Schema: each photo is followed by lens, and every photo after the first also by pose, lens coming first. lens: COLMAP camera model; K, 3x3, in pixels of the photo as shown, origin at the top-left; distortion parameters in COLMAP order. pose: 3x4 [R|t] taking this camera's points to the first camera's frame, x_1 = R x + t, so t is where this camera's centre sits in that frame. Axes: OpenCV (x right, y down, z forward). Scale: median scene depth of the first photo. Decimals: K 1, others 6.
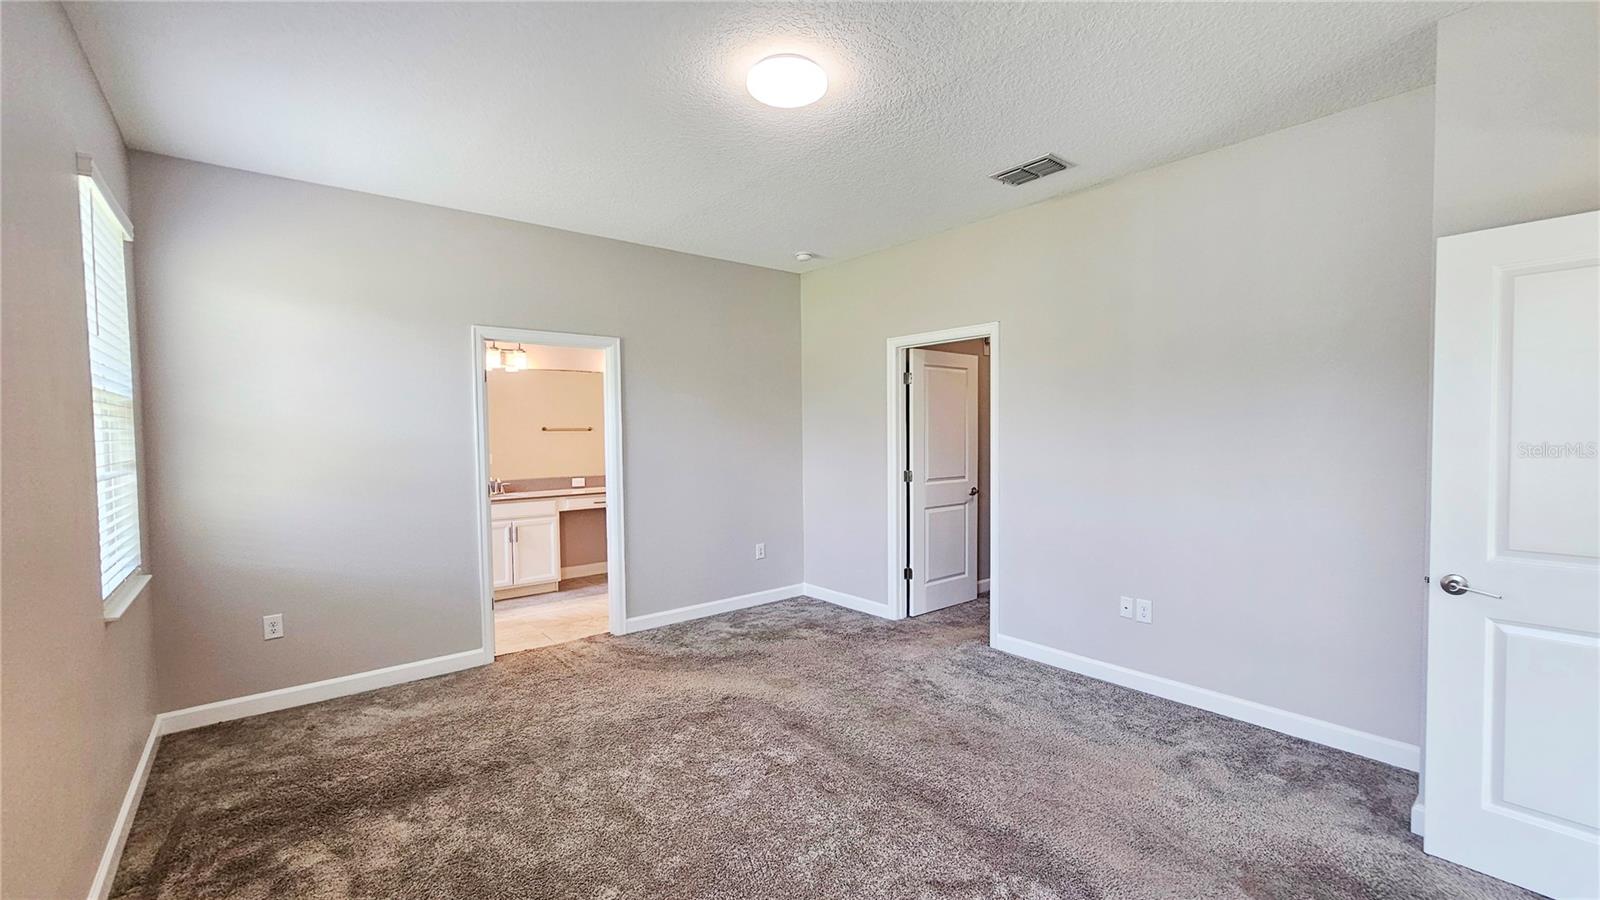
lens RADIAL K [[650.9, 0, 799.7], [0, 650.9, 457.0], [0, 0, 1]] dist [0.001331, -0.000272]
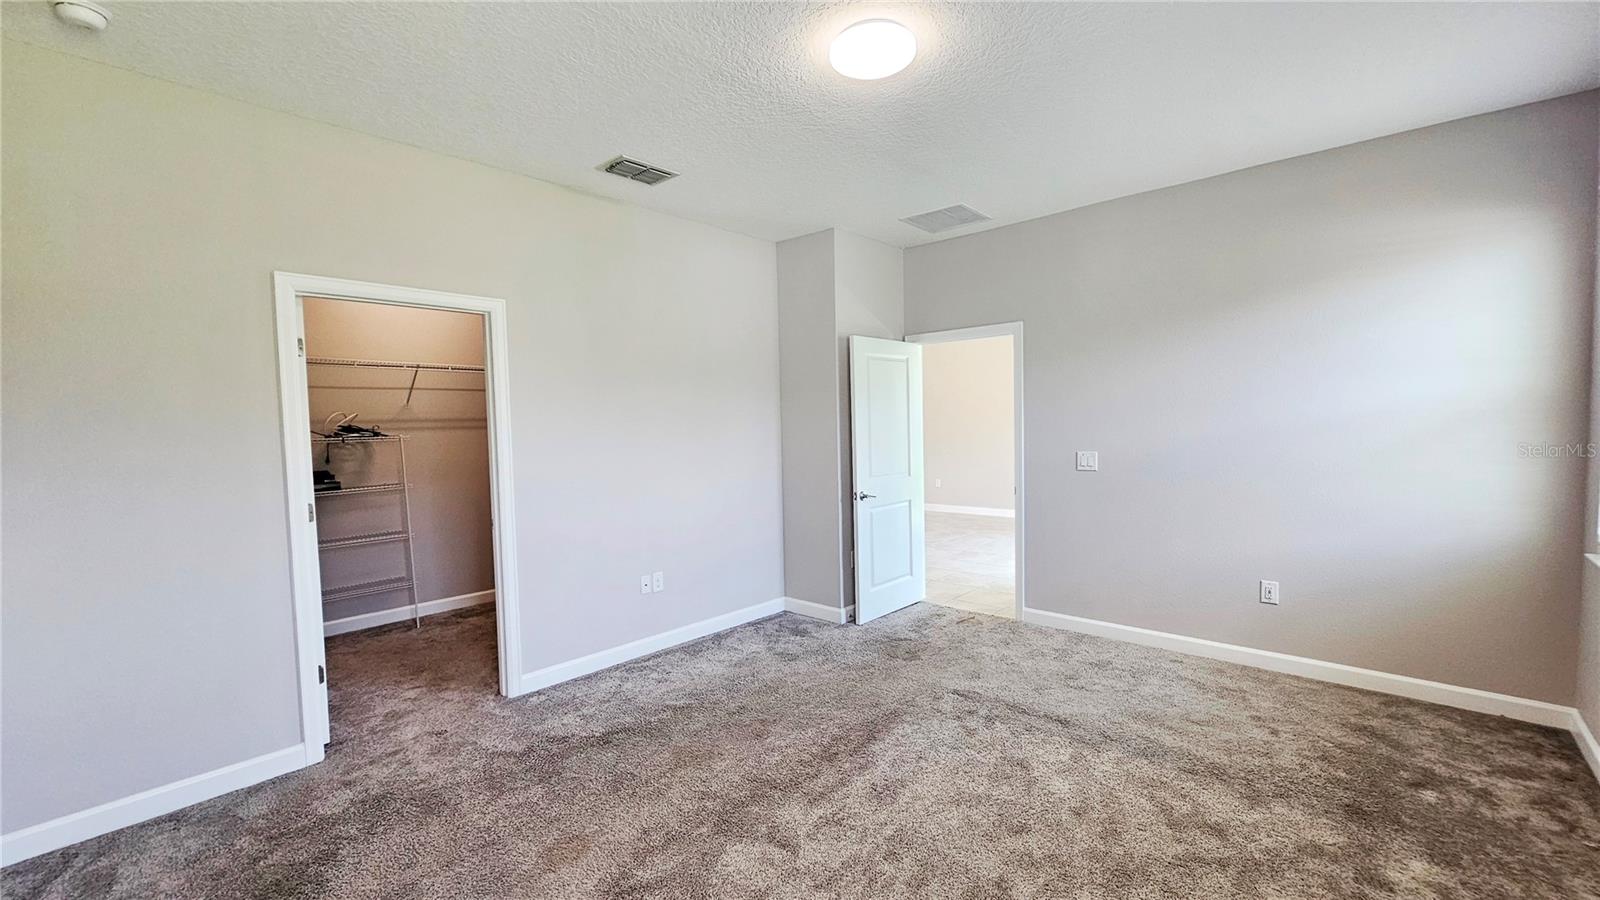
lens RADIAL K [[650.9, 0, 799.7], [0, 650.9, 457.0], [0, 0, 1]] dist [0.001331, -0.000272]
pose [[-0.140203, -0.040581, 0.989291, -0.564962], [0.060754, 0.996924, 0.049504, -0.028075], [-0.988257, 0.067044, -0.137306, 0.752402]]
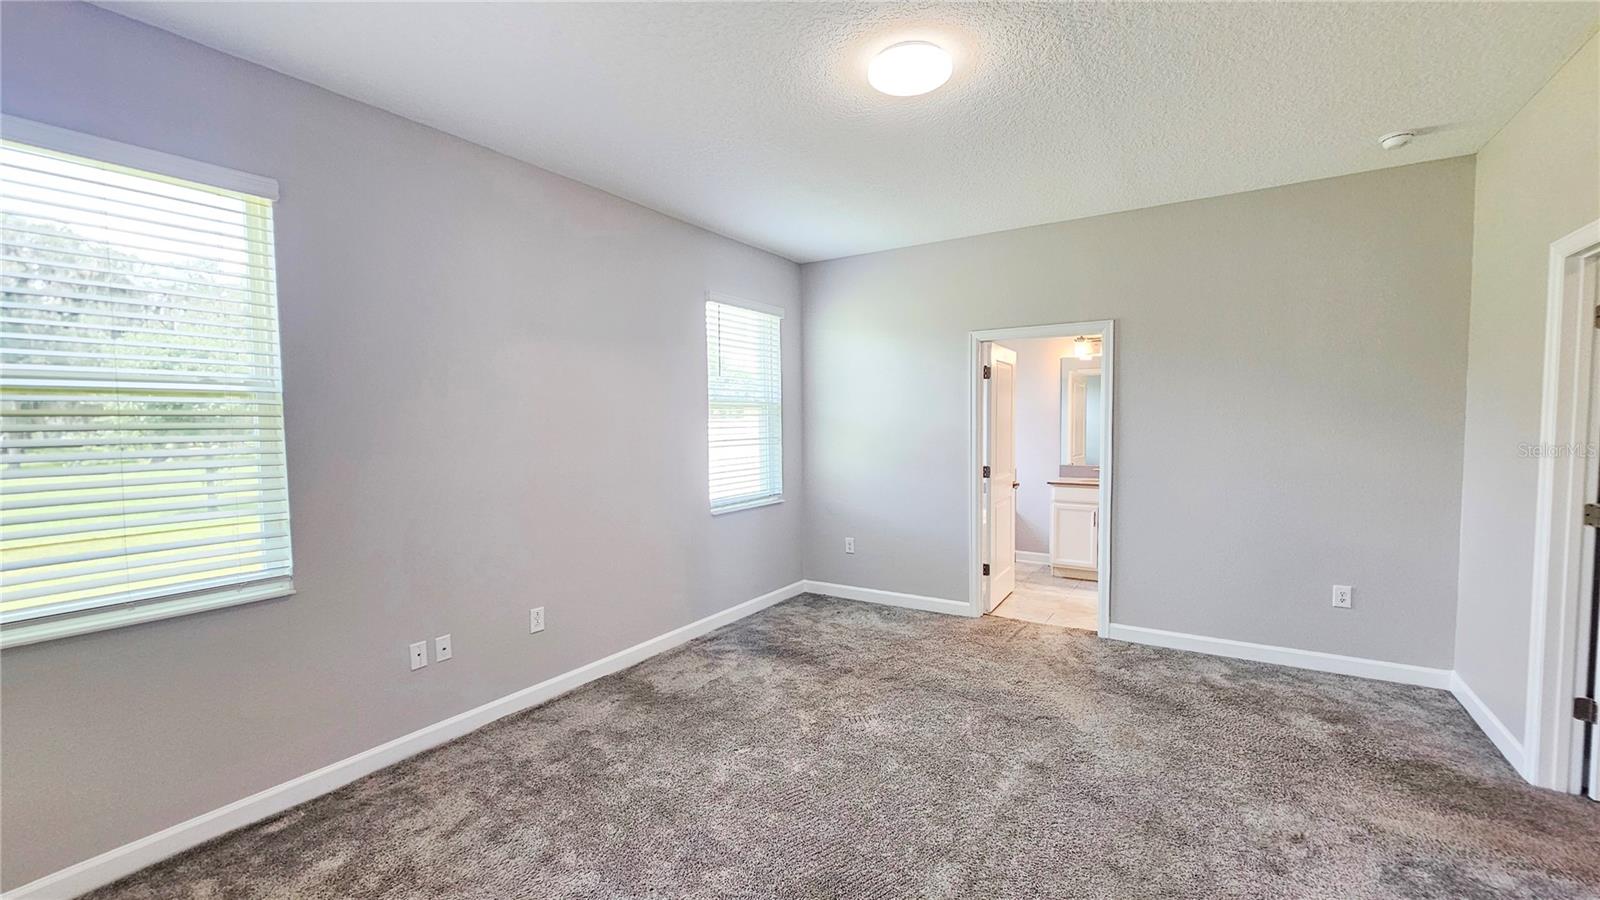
lens RADIAL K [[650.9, 0, 799.7], [0, 650.9, 457.0], [0, 0, 1]] dist [0.001331, -0.000272]
pose [[0.316556, 0.059742, -0.946691, 0.521921], [-0.029415, 0.998153, 0.053154, -0.027107], [0.948118, 0.011021, 0.317728, 0.320360]]
